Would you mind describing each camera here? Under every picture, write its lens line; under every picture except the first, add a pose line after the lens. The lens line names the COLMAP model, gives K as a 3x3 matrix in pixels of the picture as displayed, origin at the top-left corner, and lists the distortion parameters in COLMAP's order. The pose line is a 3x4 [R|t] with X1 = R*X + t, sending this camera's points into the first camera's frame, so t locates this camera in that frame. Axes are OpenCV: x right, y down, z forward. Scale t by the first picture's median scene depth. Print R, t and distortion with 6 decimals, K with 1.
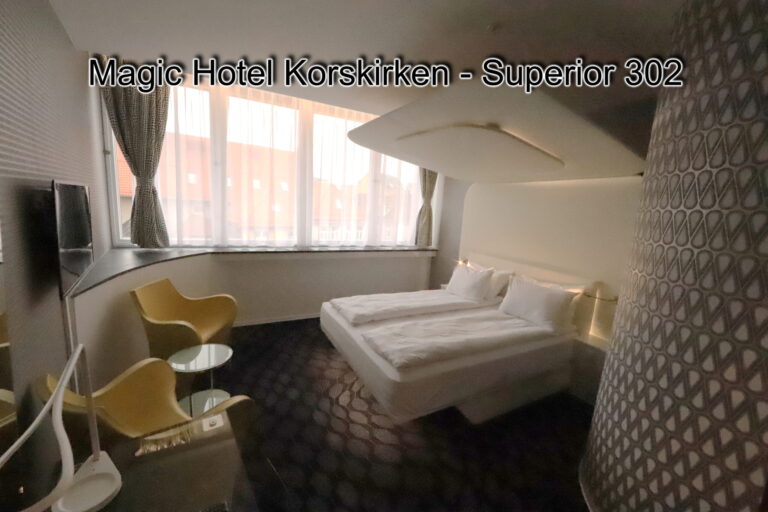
lens RADIAL K [[302.3, 0, 383.1], [0, 302.3, 257.4], [0, 0, 1]] dist [-0.006902, 0.000247]
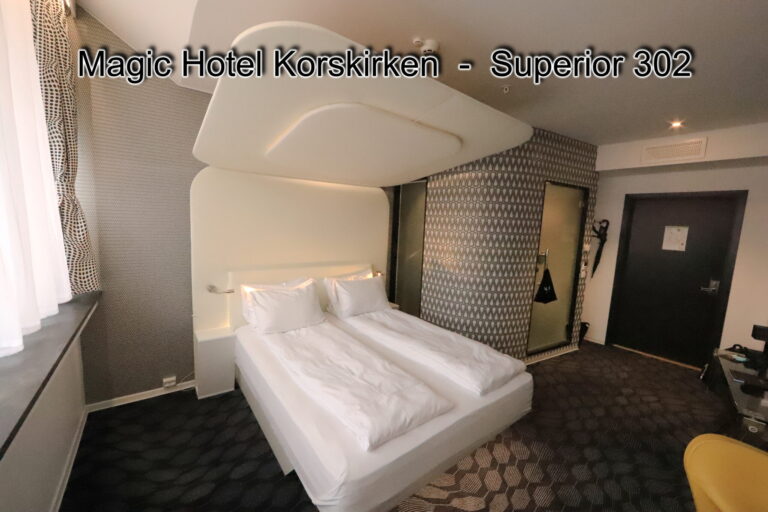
lens RADIAL K [[302.2, 0, 381.9], [0, 302.2, 259.1], [0, 0, 1]] dist [-0.006541, -0.000012]
pose [[-0.152680, -0.202649, 0.967276, -0.579375], [0.120170, 0.967681, 0.221703, -0.223120], [-0.980942, 0.150087, -0.123393, 1.071839]]
